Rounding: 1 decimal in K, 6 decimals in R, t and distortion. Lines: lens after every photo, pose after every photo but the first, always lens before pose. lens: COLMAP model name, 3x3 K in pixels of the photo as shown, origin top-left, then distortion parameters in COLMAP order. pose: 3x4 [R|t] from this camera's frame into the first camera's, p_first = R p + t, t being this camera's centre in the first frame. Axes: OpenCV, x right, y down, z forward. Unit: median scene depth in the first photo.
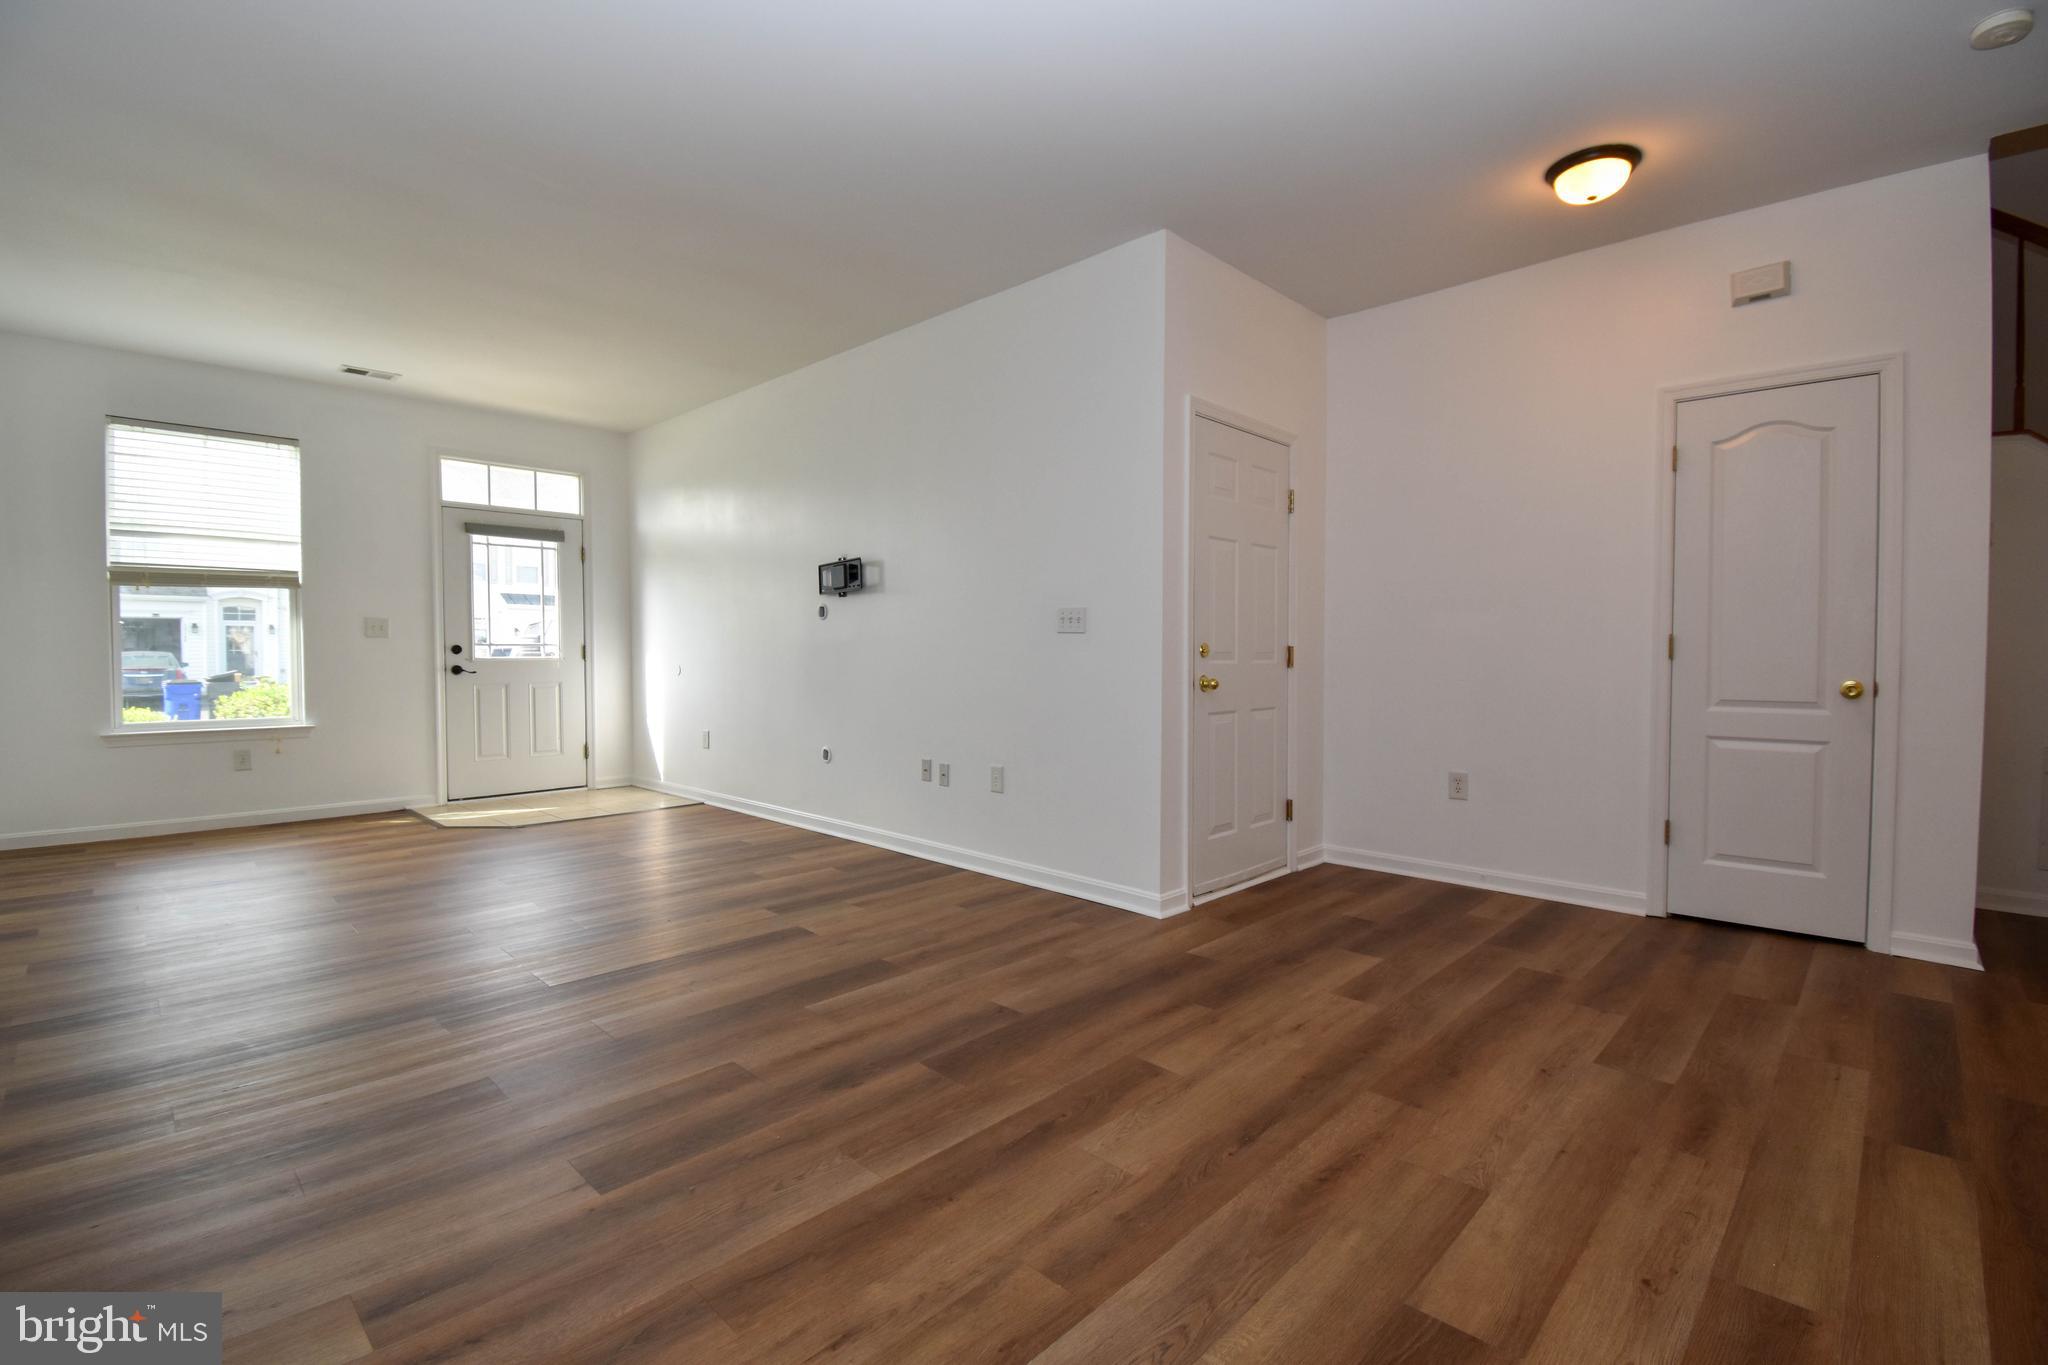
lens RADIAL K [[909.0, 0, 1027.7], [0, 909.0, 675.4], [0, 0, 1]] dist [0.023612, -0.027715]
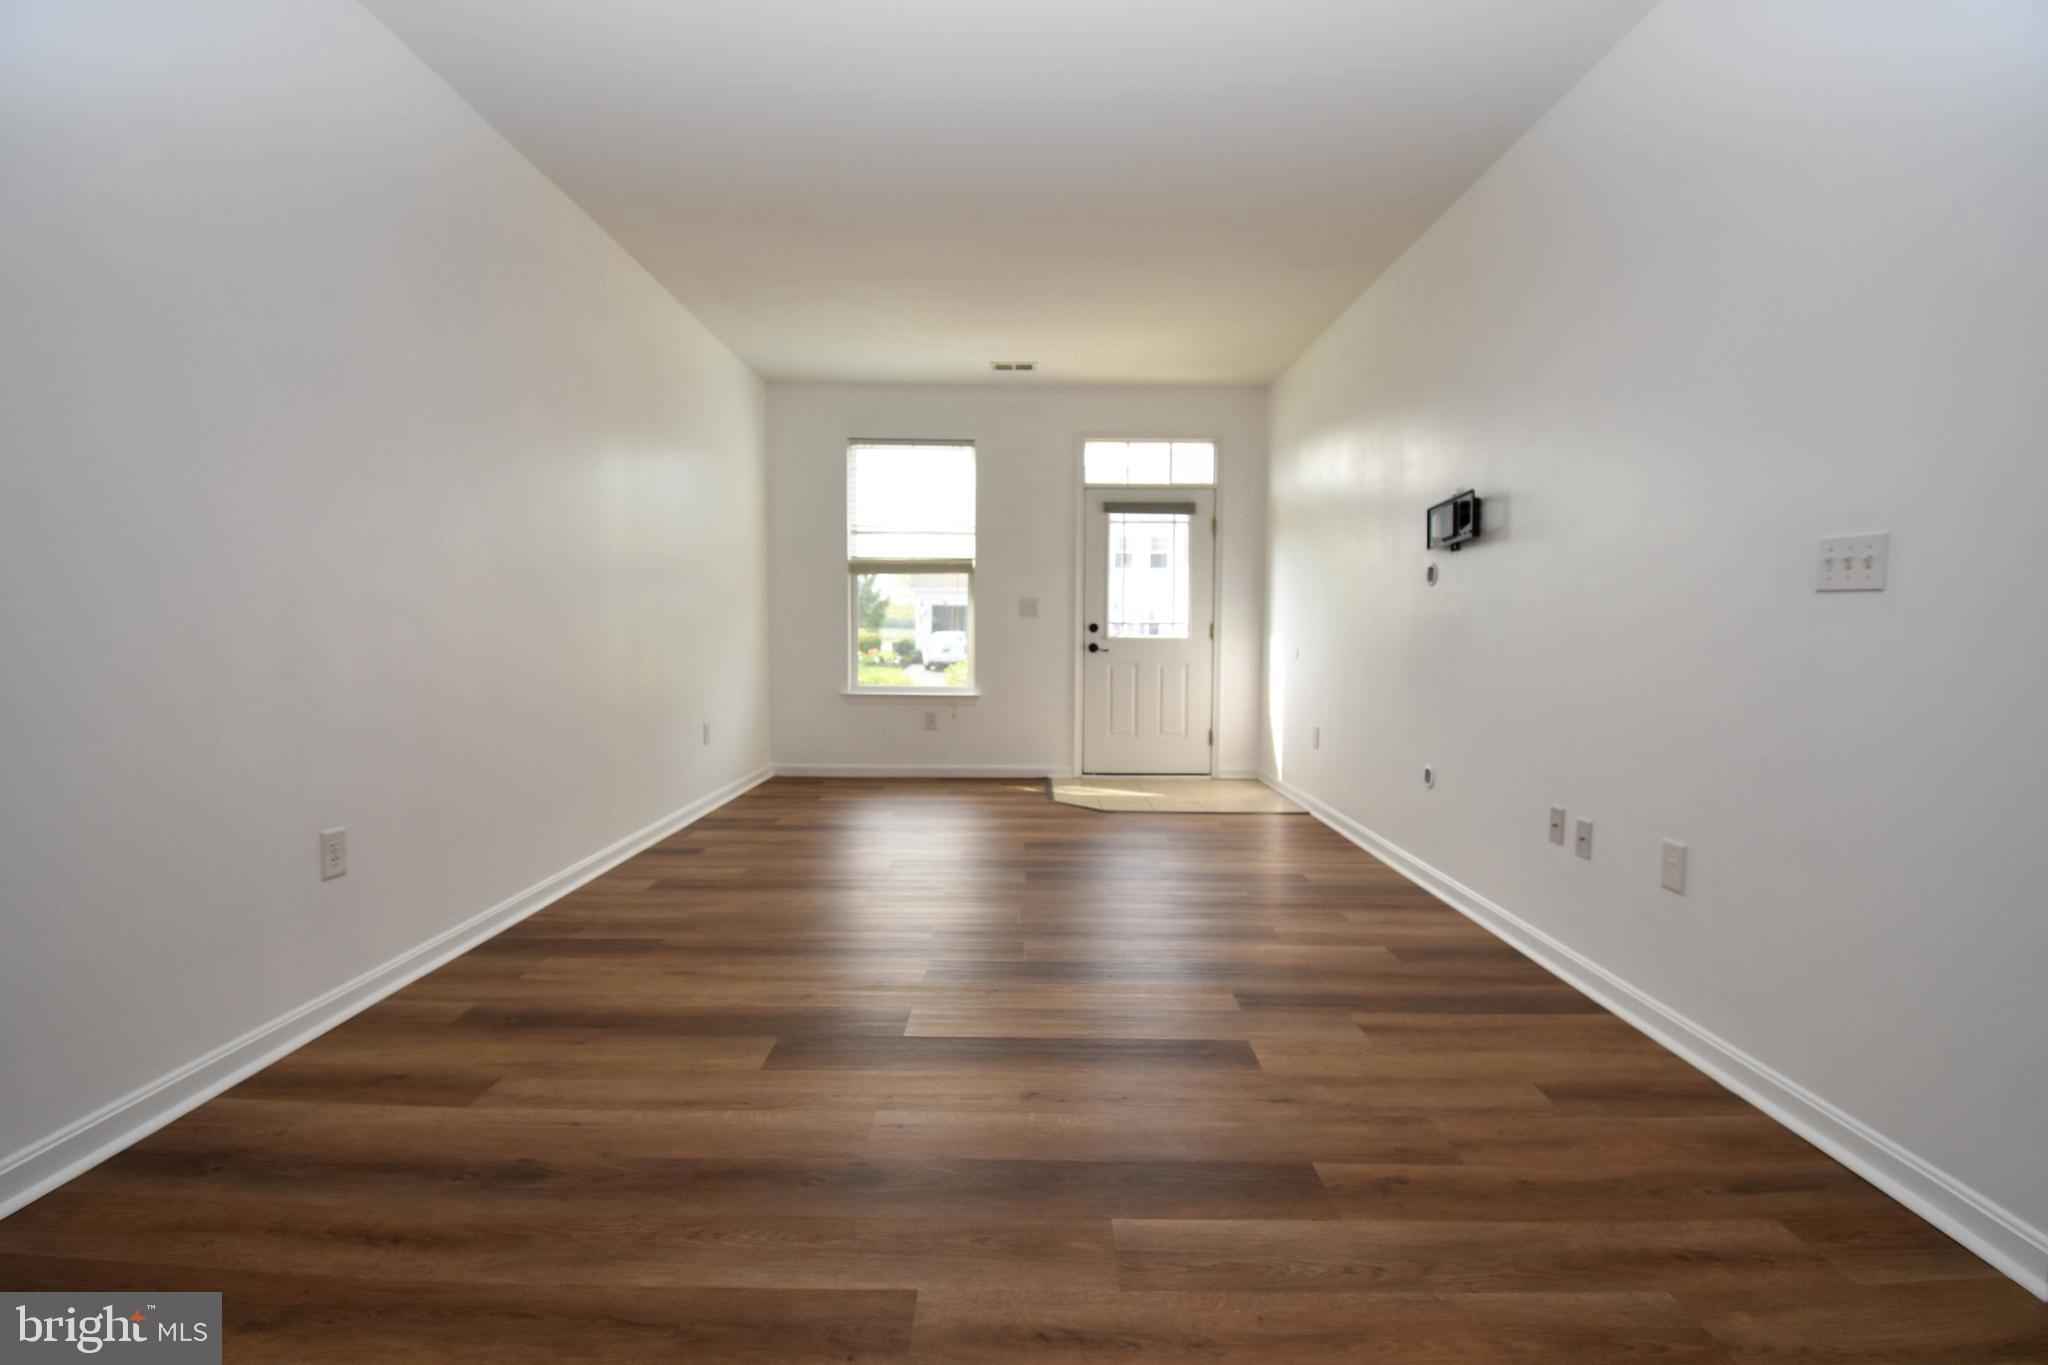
lens RADIAL K [[909.0, 0, 1027.7], [0, 909.0, 675.4], [0, 0, 1]] dist [0.023612, -0.027715]
pose [[0.694170, 0.040600, -0.718665, 0.073410], [-0.026538, 0.999173, 0.030814, -0.005592], [0.719321, -0.002318, 0.694674, 0.298715]]
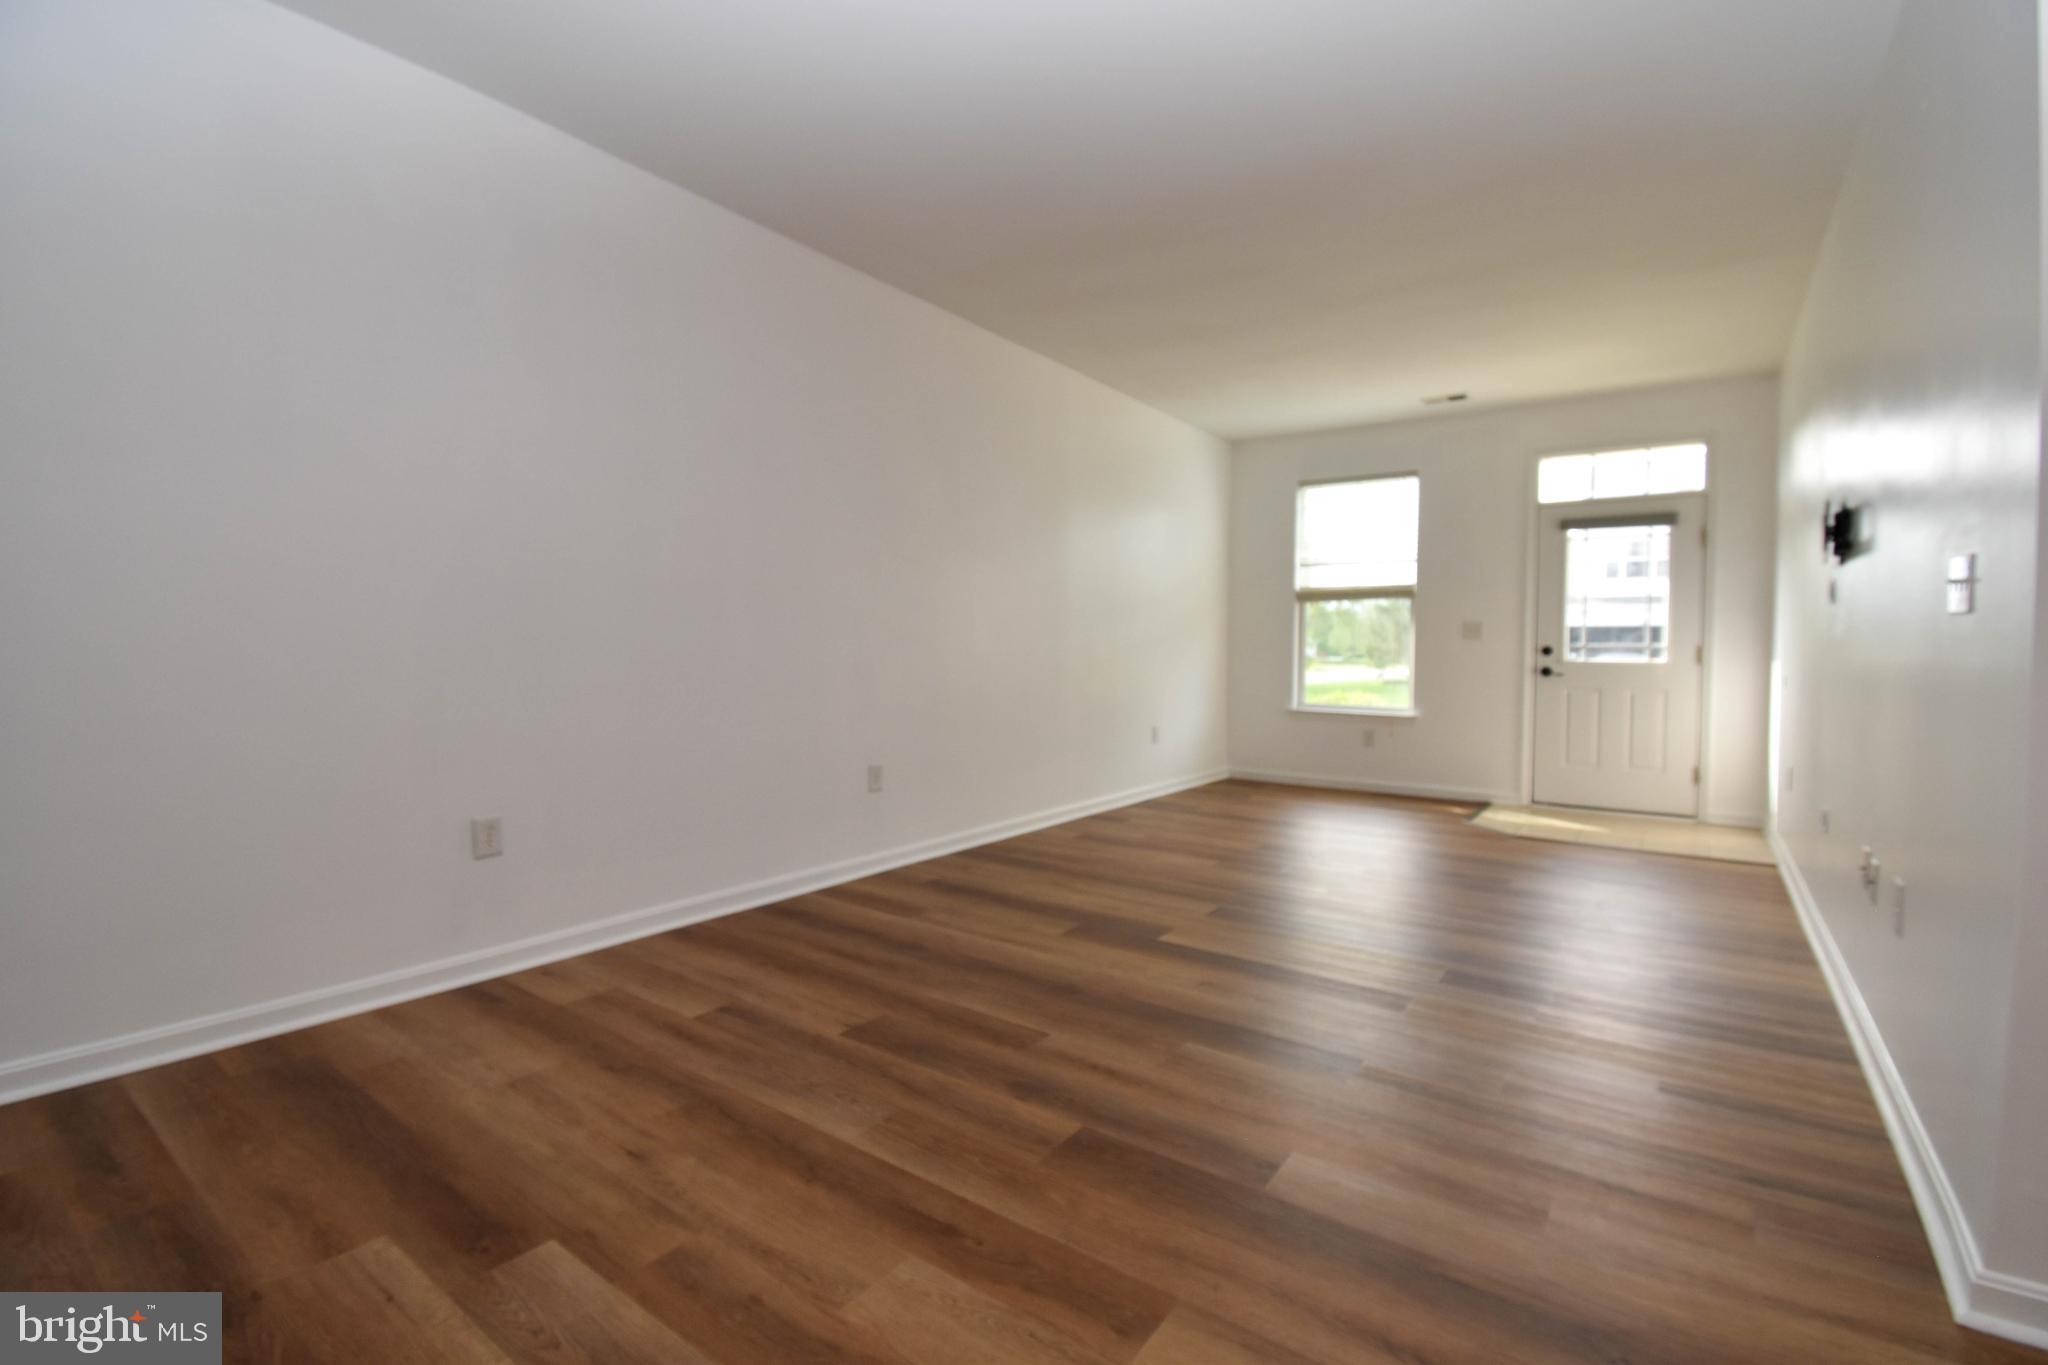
lens RADIAL K [[909.0, 0, 1027.7], [0, 909.0, 675.4], [0, 0, 1]] dist [0.023612, -0.027715]
pose [[0.141757, 0.030214, -0.989440, 0.336991], [-0.035618, 0.999043, 0.025405, -0.008839], [0.989261, 0.031641, 0.142697, 0.385855]]
